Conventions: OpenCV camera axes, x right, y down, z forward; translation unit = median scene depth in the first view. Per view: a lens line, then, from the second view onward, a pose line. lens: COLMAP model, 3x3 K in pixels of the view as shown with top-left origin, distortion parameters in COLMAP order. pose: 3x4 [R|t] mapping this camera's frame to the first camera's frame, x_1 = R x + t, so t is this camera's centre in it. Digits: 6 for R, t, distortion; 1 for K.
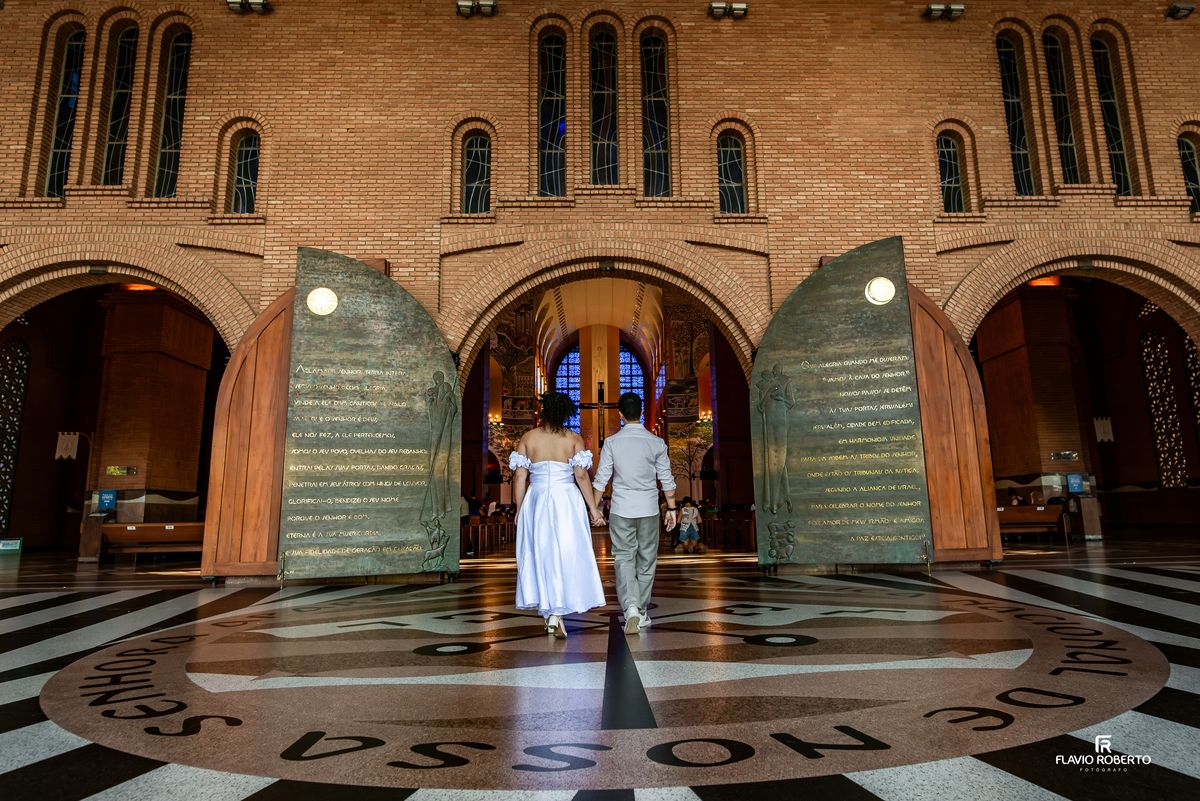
lens RADIAL K [[693.6, 0, 622.7], [0, 693.6, 385.2], [0, 0, 1]] dist [-0.001600, -0.000095]
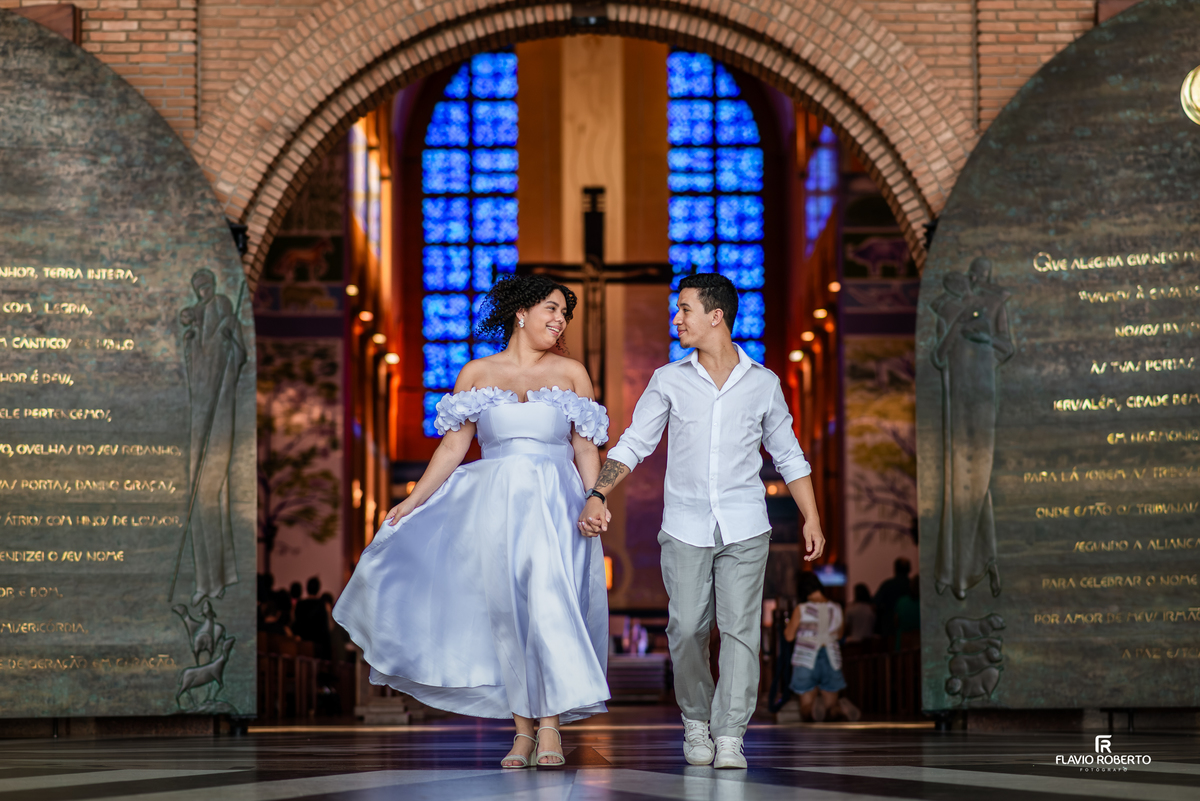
lens RADIAL K [[3005.4, 0, 600.0], [0, 3005.4, 400.5], [0, 0, 1]] dist [0.020170, 0.300134]
pose [[0.999427, 0.010061, -0.032330, 0.047902], [-0.007270, 0.996329, 0.085302, -0.100936], [0.033070, -0.085018, 0.995830, -0.891432]]
